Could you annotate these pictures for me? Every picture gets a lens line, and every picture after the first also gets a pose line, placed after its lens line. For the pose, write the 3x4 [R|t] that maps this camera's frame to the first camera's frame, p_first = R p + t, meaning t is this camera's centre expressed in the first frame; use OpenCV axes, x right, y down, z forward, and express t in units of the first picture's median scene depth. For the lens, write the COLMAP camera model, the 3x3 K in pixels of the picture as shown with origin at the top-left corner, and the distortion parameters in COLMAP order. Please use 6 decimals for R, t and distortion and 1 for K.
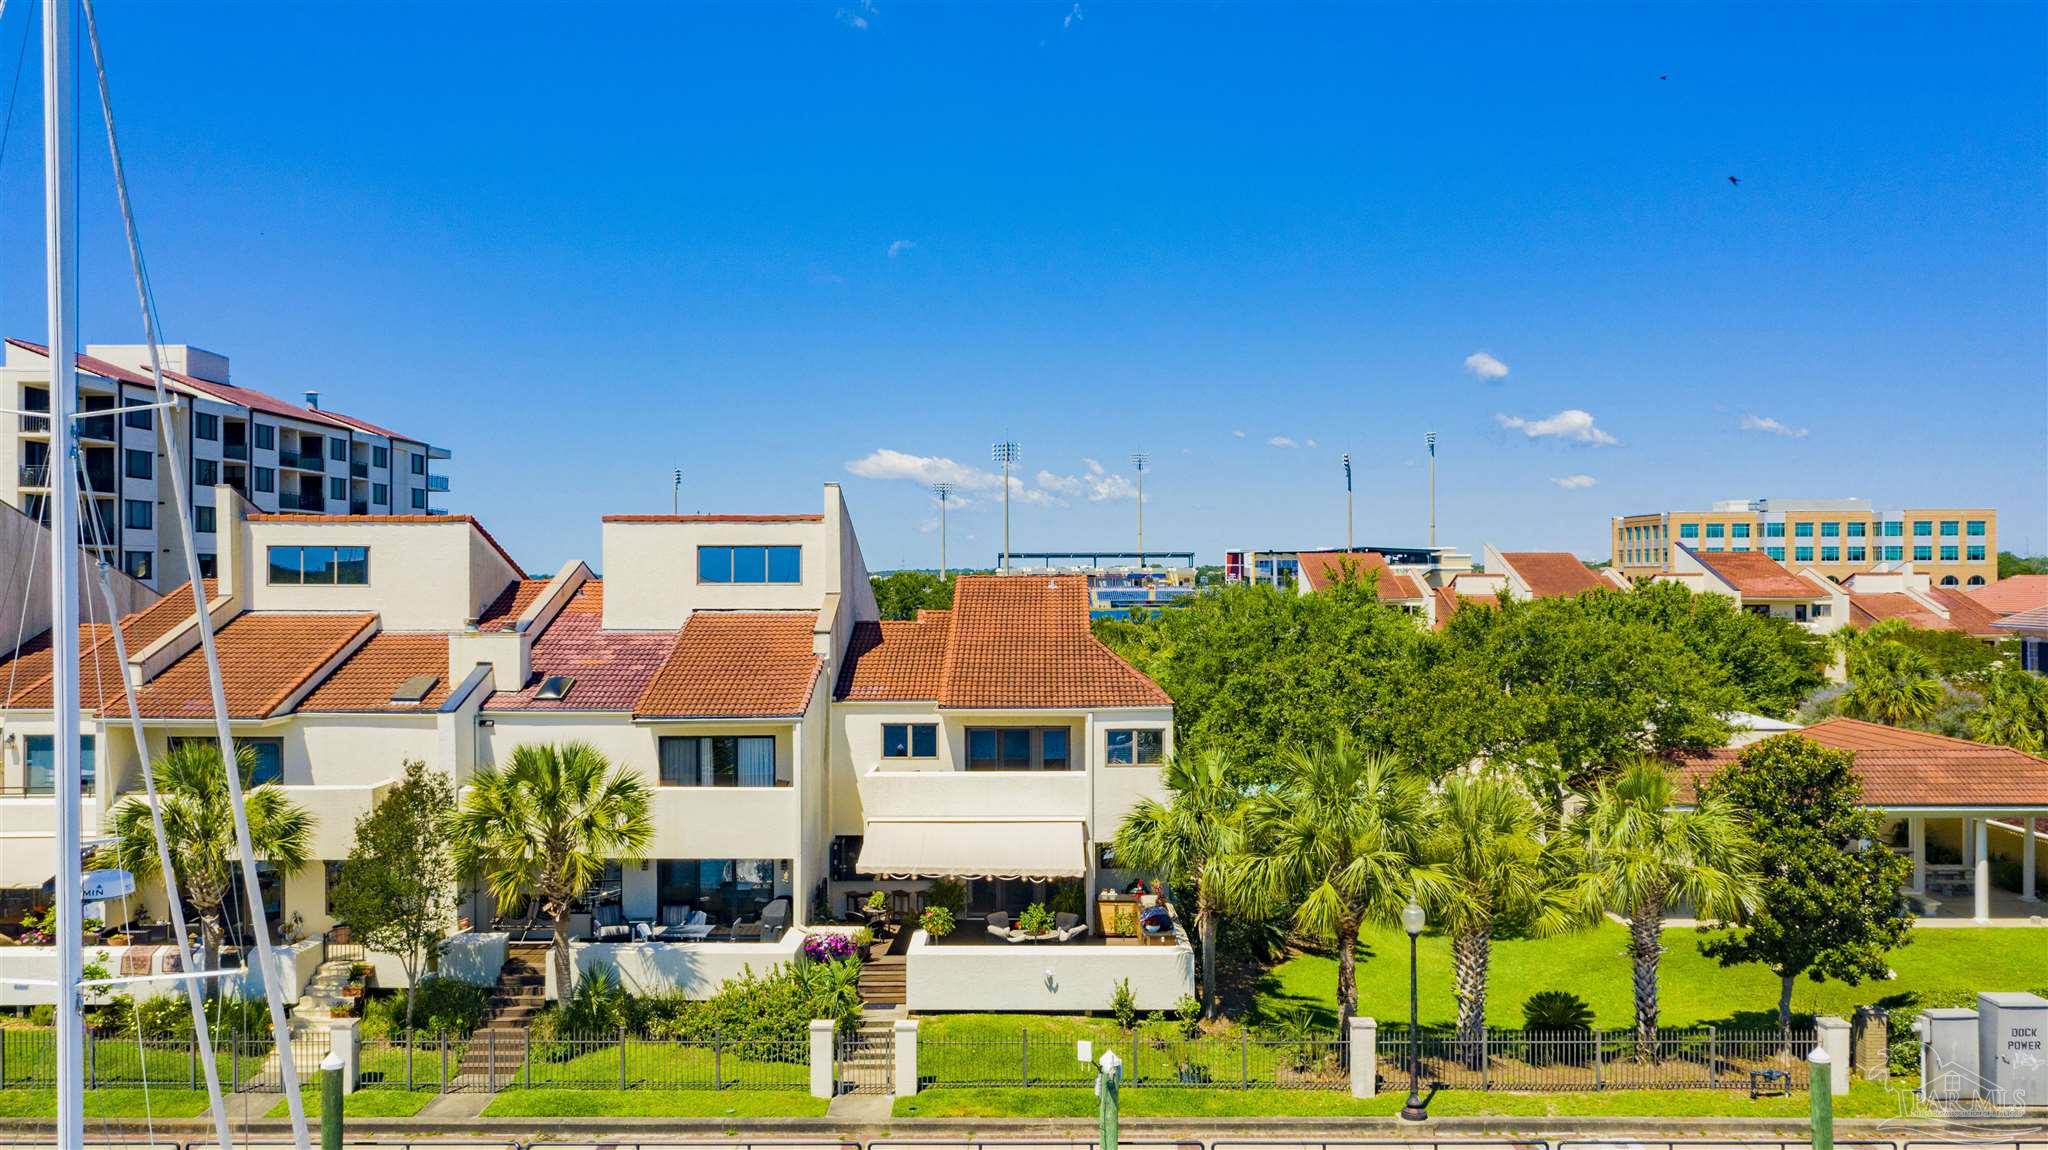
lens RADIAL K [[1645.6, 0, 1019.2], [0, 1645.6, 577.7], [0, 0, 1]] dist [-0.005490, 0.012135]
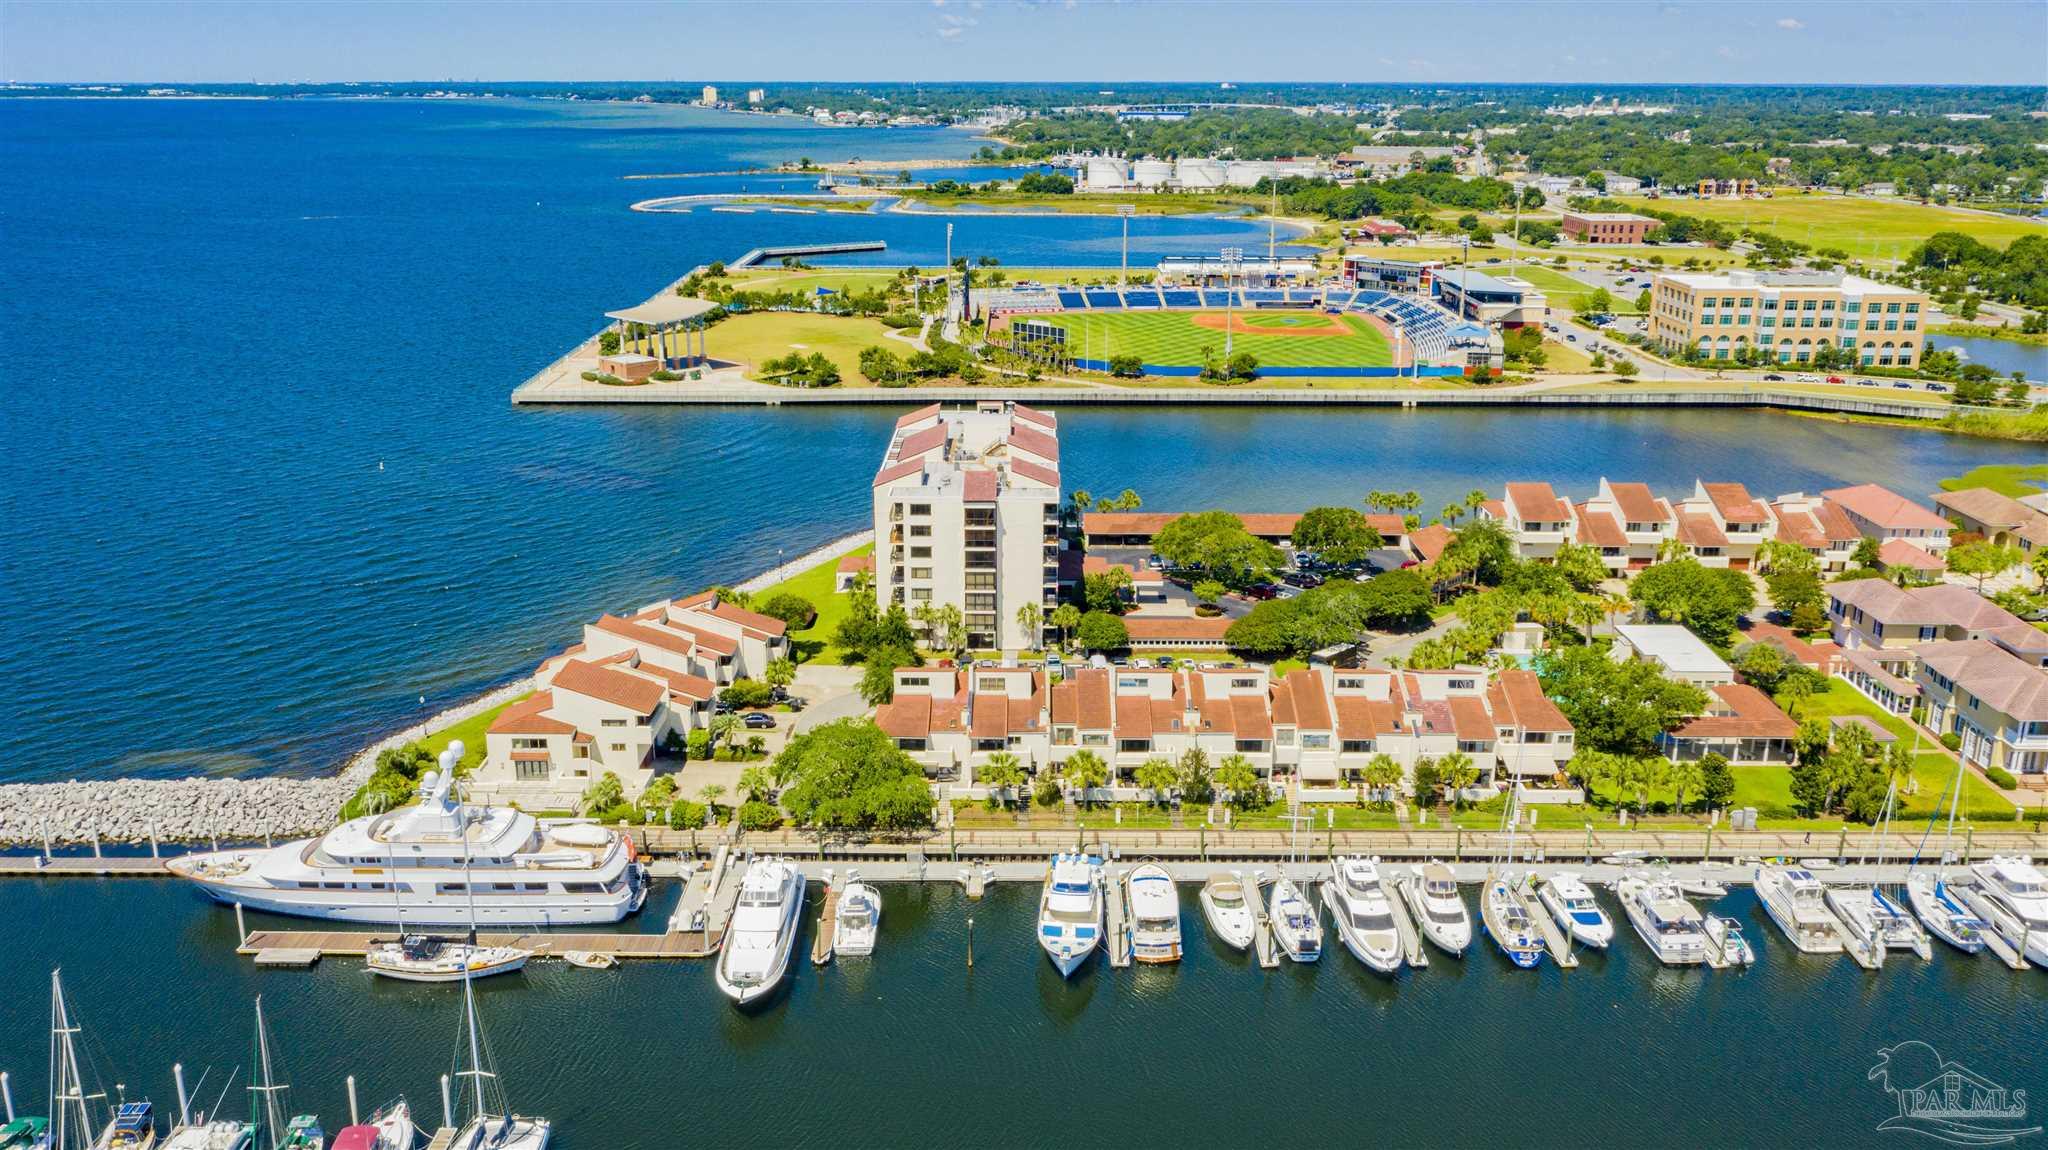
lens RADIAL K [[1645.6, 0, 1020.1], [0, 1645.6, 569.0], [0, 0, 1]] dist [-0.005490, 0.012135]
pose [[0.999969, 0.004908, 0.006229, -1.357522], [-0.006476, 0.958700, 0.284347, -1.508428], [-0.004576, -0.284378, 0.958701, -2.930767]]
